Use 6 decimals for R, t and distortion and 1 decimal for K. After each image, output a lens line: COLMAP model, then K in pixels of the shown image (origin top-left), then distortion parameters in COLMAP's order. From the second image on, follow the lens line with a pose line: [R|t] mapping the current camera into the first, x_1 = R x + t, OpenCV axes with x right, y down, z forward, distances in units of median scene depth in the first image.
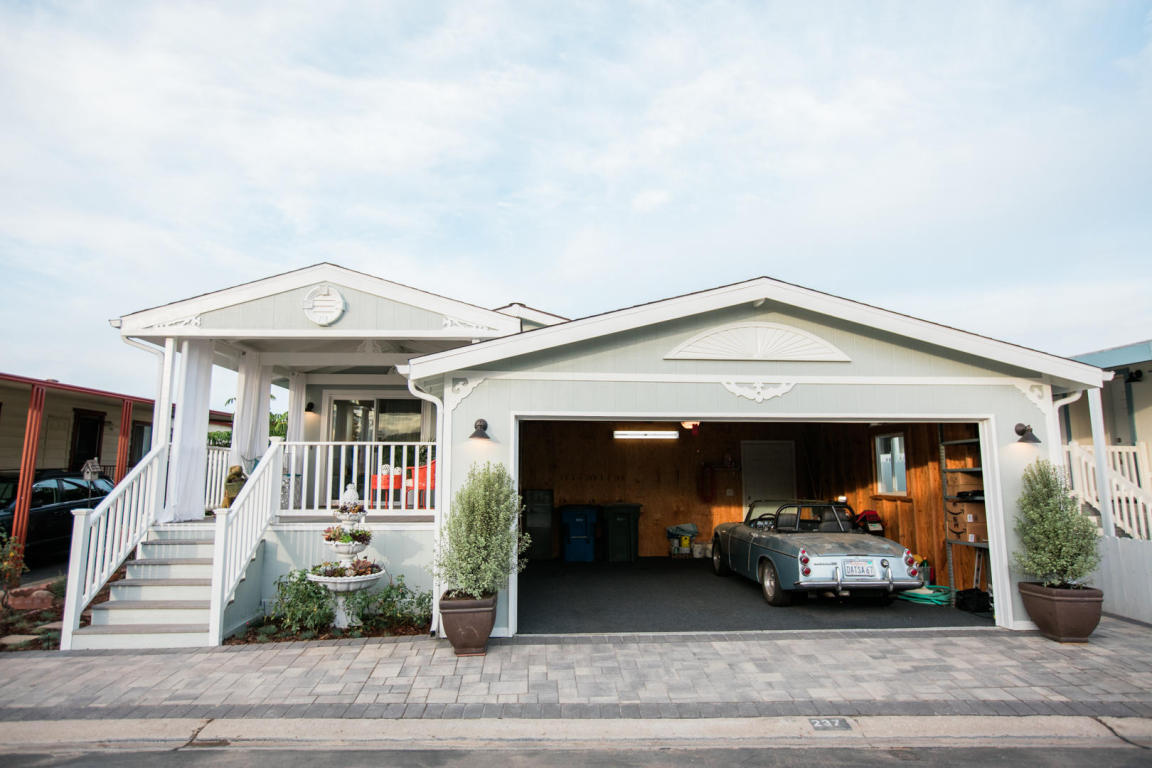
lens RADIAL K [[730.0, 0, 576.0], [0, 730.0, 384.0], [0, 0, 1]] dist [-0.002857, 0.000804]
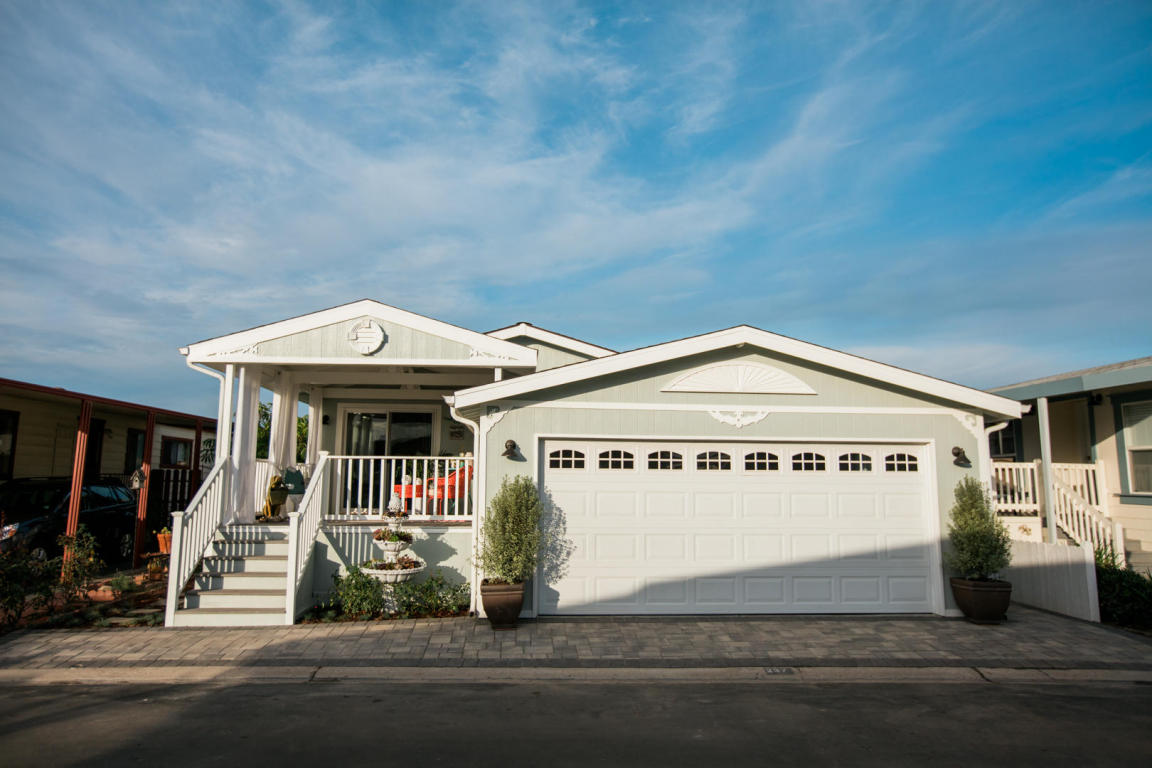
lens RADIAL K [[802.8, 0, 576.0], [0, 802.8, 384.0], [0, 0, 1]] dist [0.002655, -0.000691]
pose [[0.999914, 0.009005, 0.009523, -0.036019], [-0.008976, 0.999955, -0.003050, -0.044587], [-0.009550, 0.002964, 0.999950, -0.359390]]
